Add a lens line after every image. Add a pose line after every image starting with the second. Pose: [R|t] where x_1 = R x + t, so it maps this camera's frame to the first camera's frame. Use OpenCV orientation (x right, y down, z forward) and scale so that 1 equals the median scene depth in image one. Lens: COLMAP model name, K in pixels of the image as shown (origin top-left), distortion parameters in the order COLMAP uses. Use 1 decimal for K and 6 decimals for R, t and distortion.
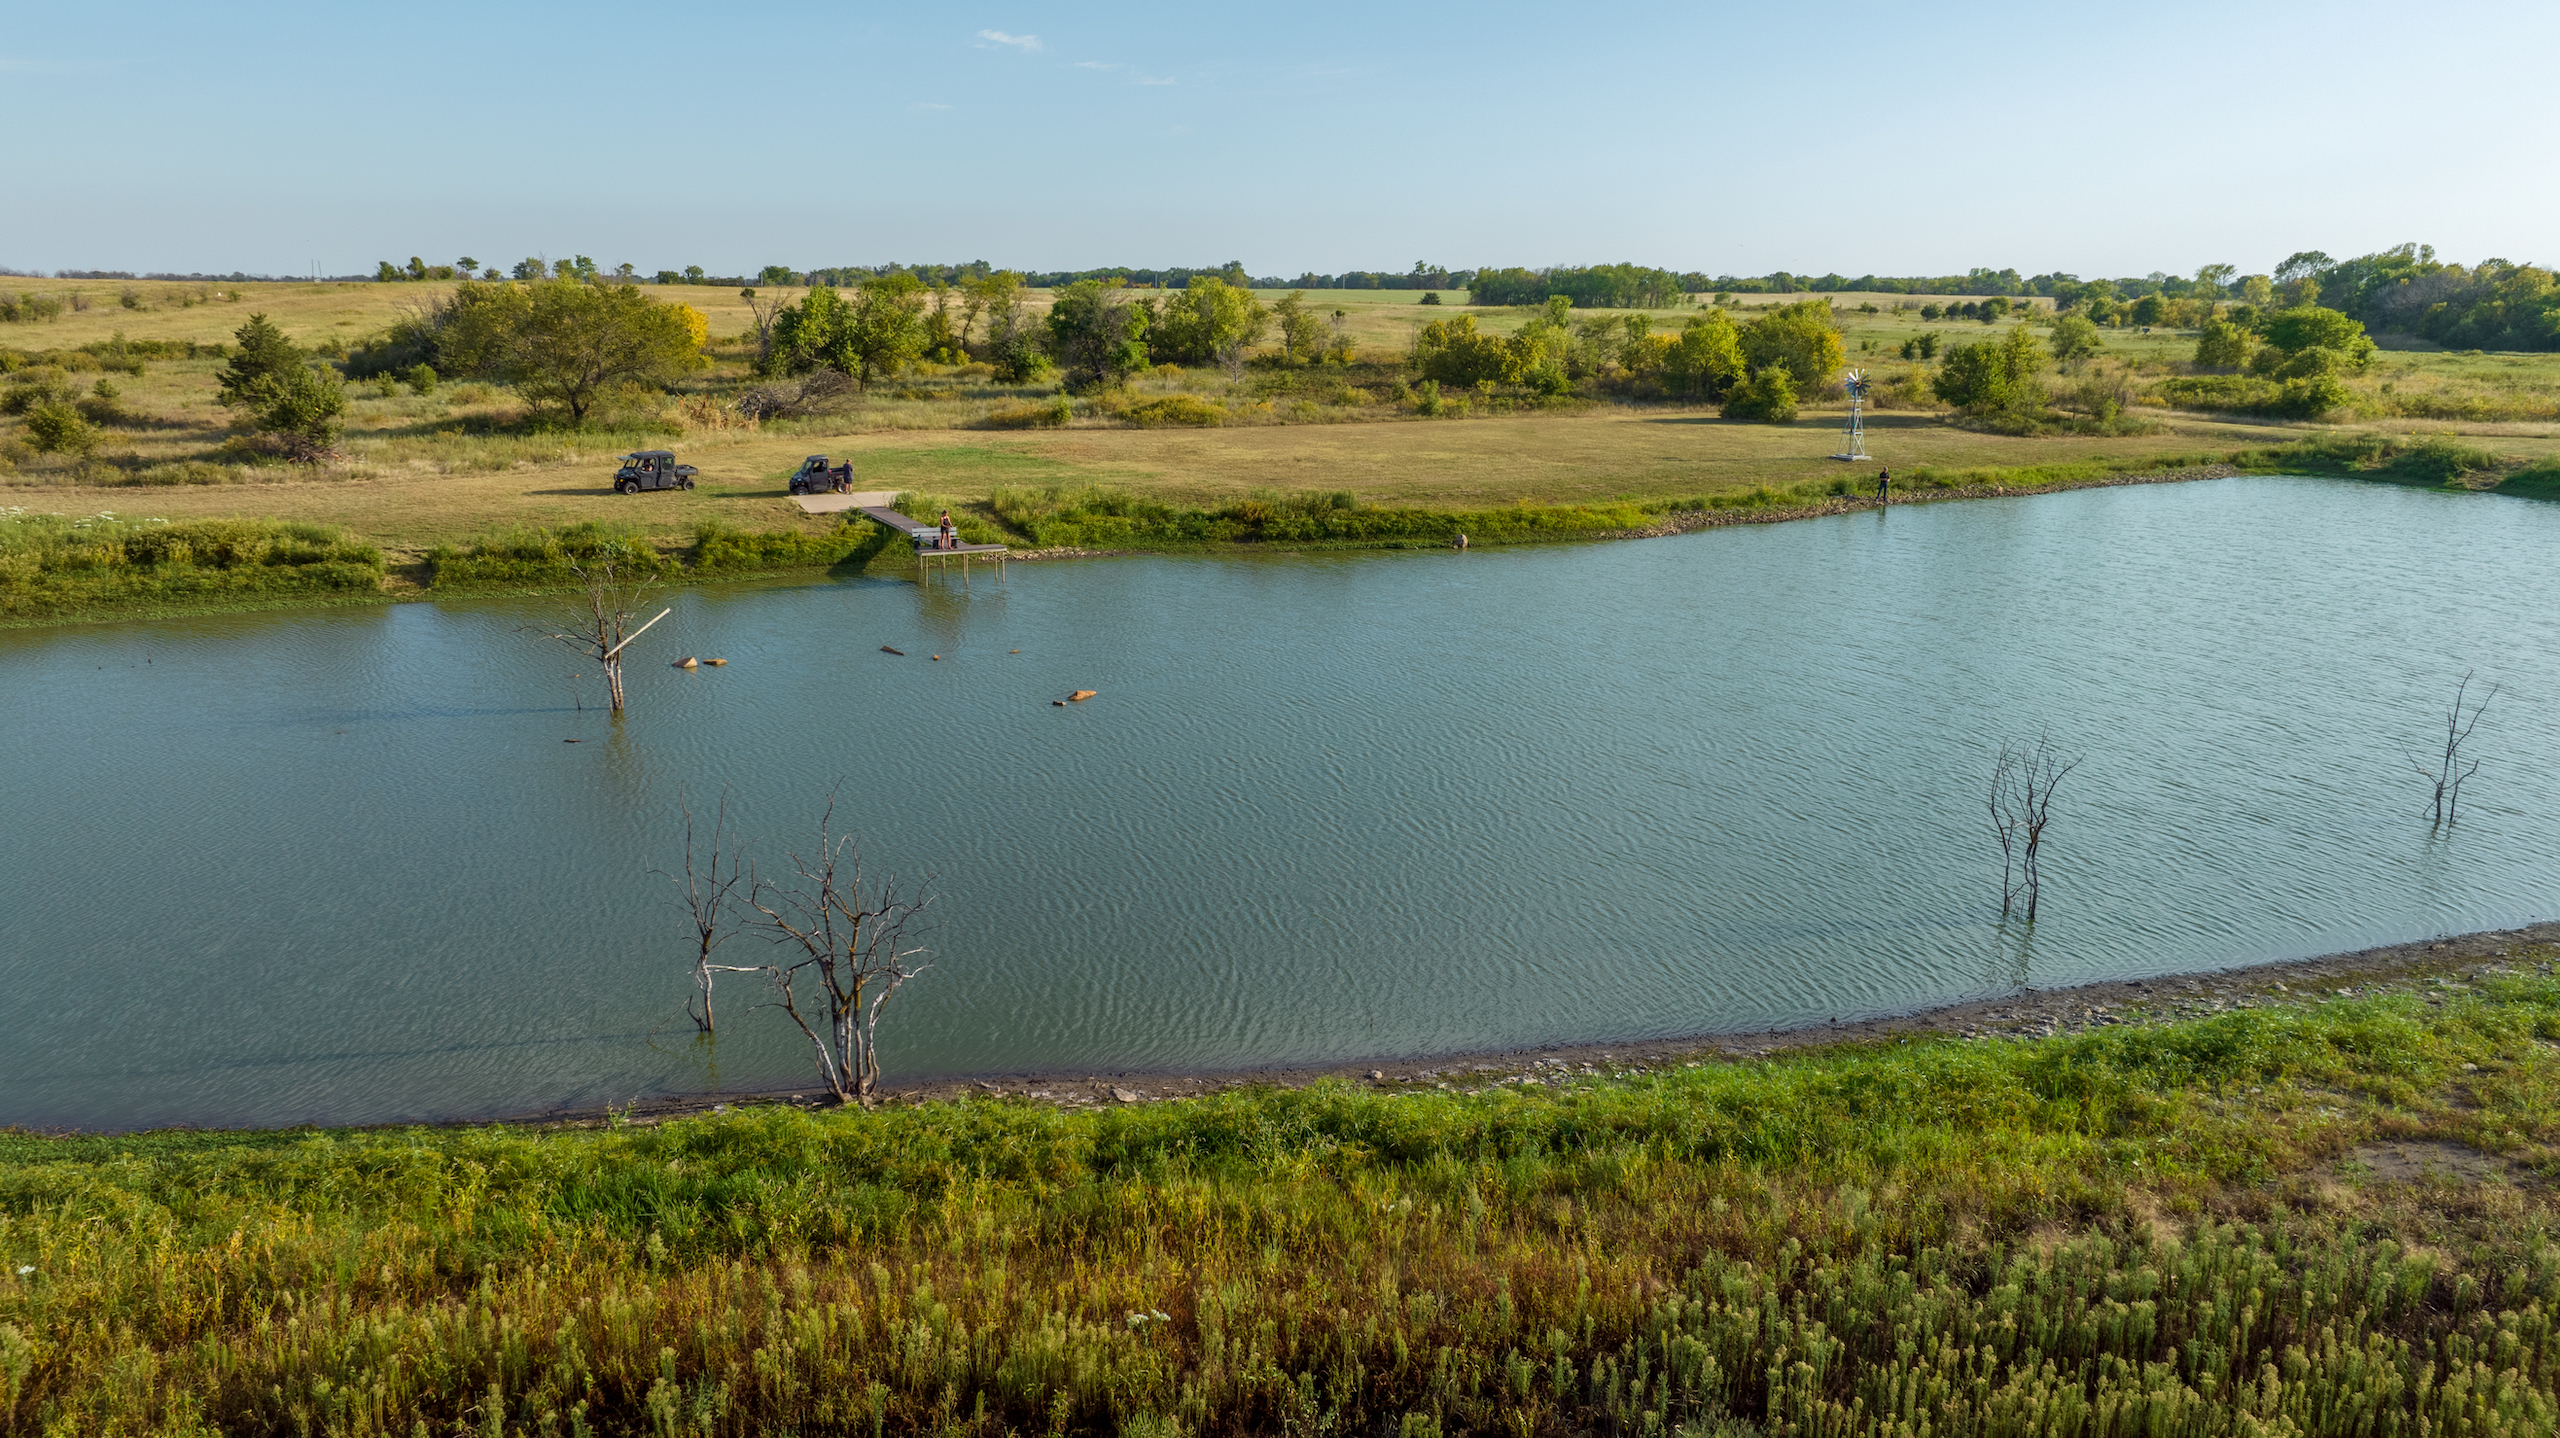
lens RADIAL K [[1815.6, 0, 1294.9], [0, 1815.6, 718.6], [0, 0, 1]] dist [-0.018808, 0.005562]
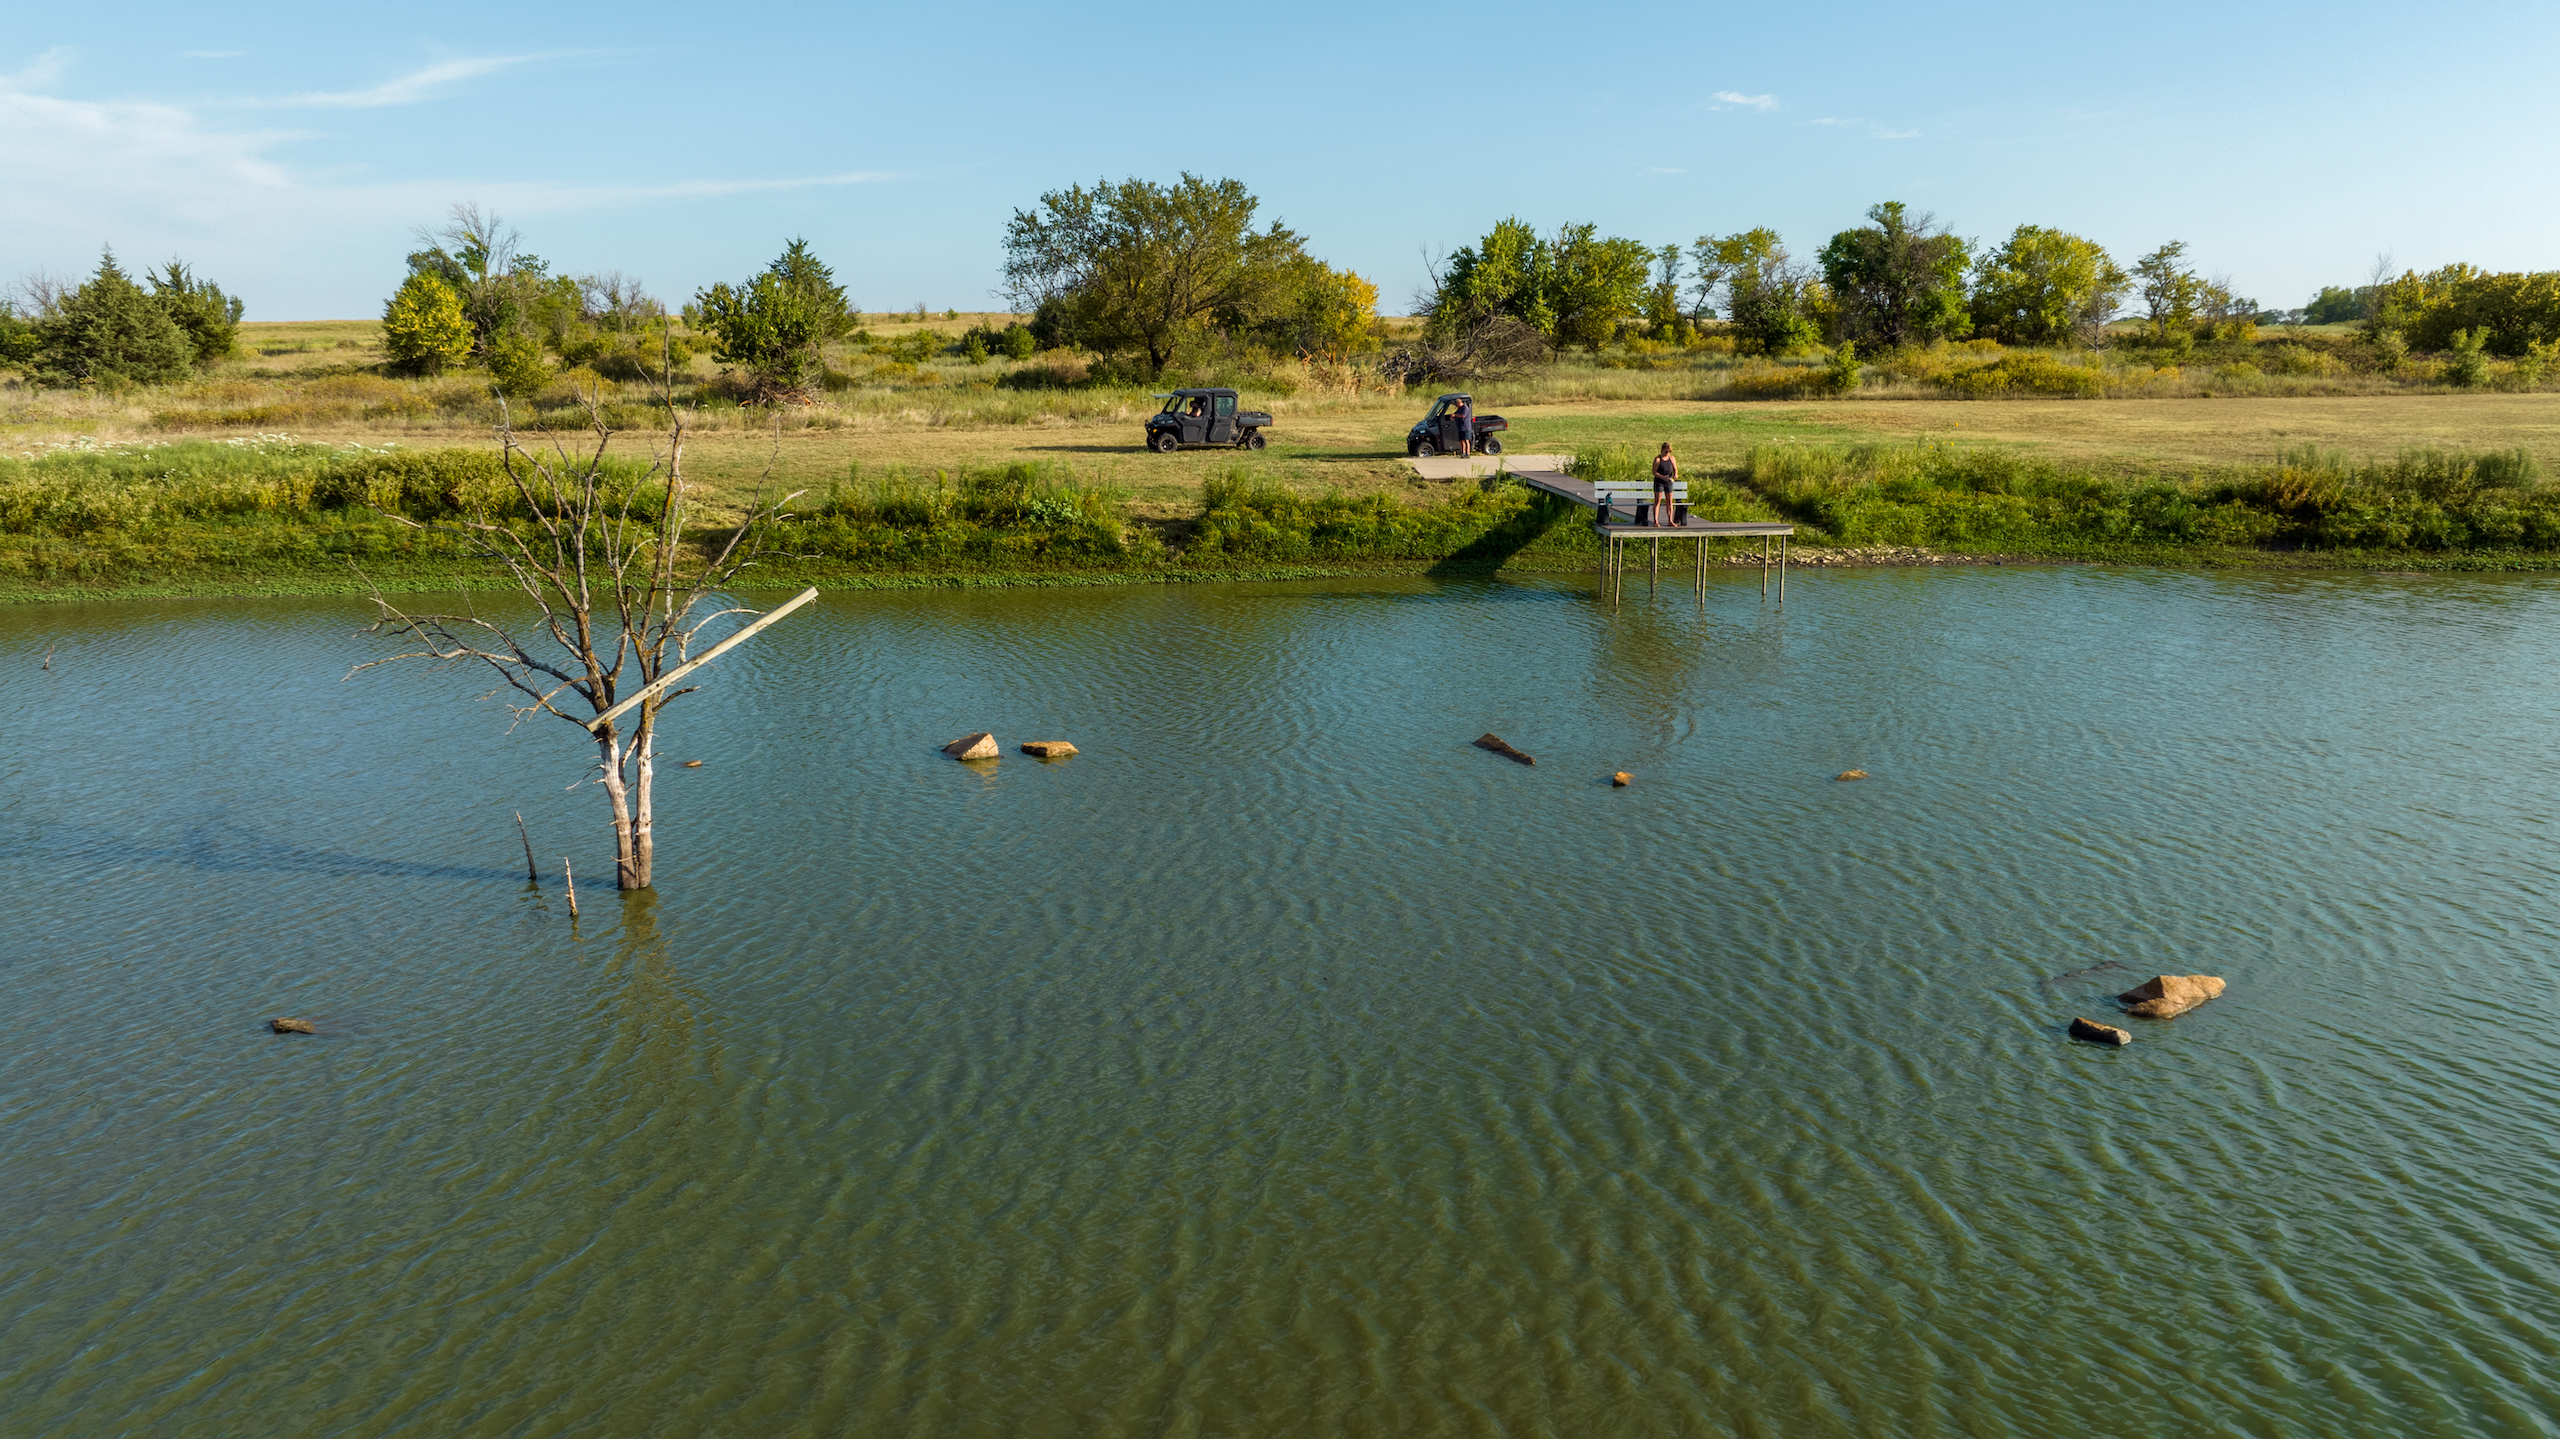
lens RADIAL K [[1815.6, 0, 1294.9], [0, 1815.6, 719.1], [0, 0, 1]] dist [-0.018808, 0.005562]
pose [[0.927076, 0.062659, -0.369599, -0.085242], [-0.074743, 0.997032, -0.018451, -0.022661], [0.367346, 0.044730, 0.929008, 0.435222]]
